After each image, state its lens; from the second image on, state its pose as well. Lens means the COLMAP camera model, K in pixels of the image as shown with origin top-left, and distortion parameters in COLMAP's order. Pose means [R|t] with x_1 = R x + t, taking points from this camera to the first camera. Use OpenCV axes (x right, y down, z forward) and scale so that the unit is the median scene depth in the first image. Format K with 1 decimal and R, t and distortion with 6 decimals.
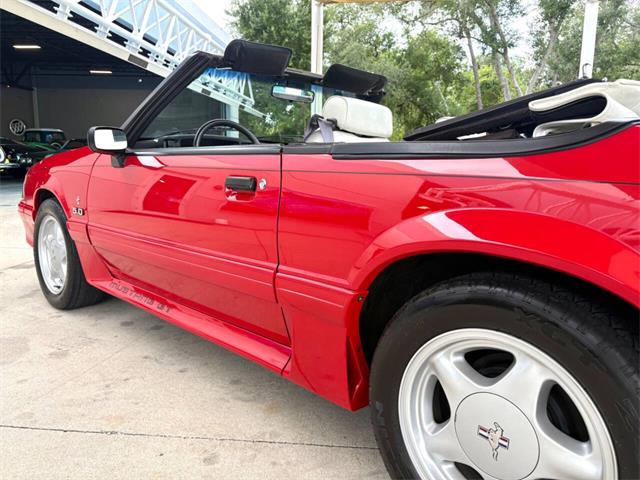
lens RADIAL K [[484.4, 0, 320.0], [0, 484.4, 240.0], [0, 0, 1]] dist [0.030784, -0.000407]
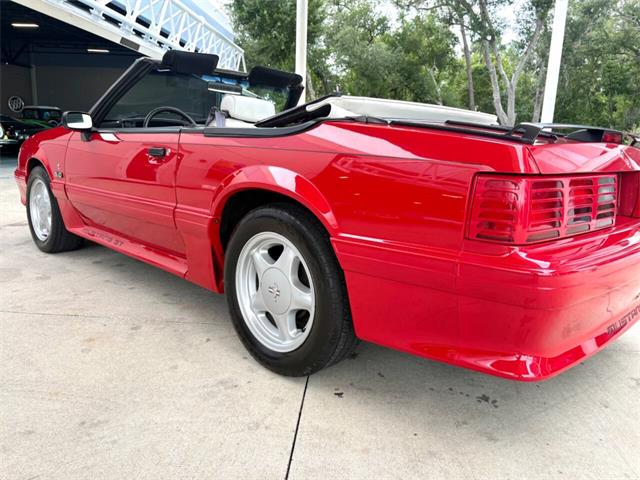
lens RADIAL K [[484.4, 0, 320.0], [0, 484.4, 240.0], [0, 0, 1]] dist [0.030784, -0.000407]
pose [[0.999827, 0.018584, 0.000887, 0.027340], [-0.018603, 0.999247, 0.034063, 0.007600], [-0.000253, -0.034073, 0.999419, -0.042037]]
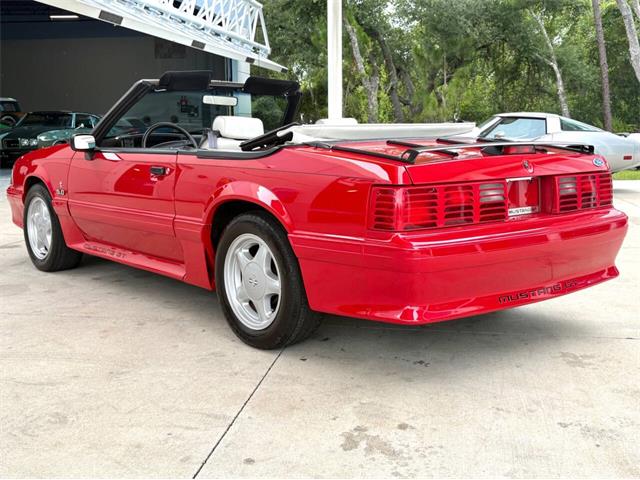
lens RADIAL K [[748.8, 0, 320.0], [0, 748.8, 240.0], [0, 0, 1]] dist [0.128335, -0.358347]
pose [[0.995707, -0.008456, -0.092170, 0.051892], [0.007215, 0.999879, -0.013787, 0.013608], [0.092275, 0.013063, 0.995648, -0.128647]]
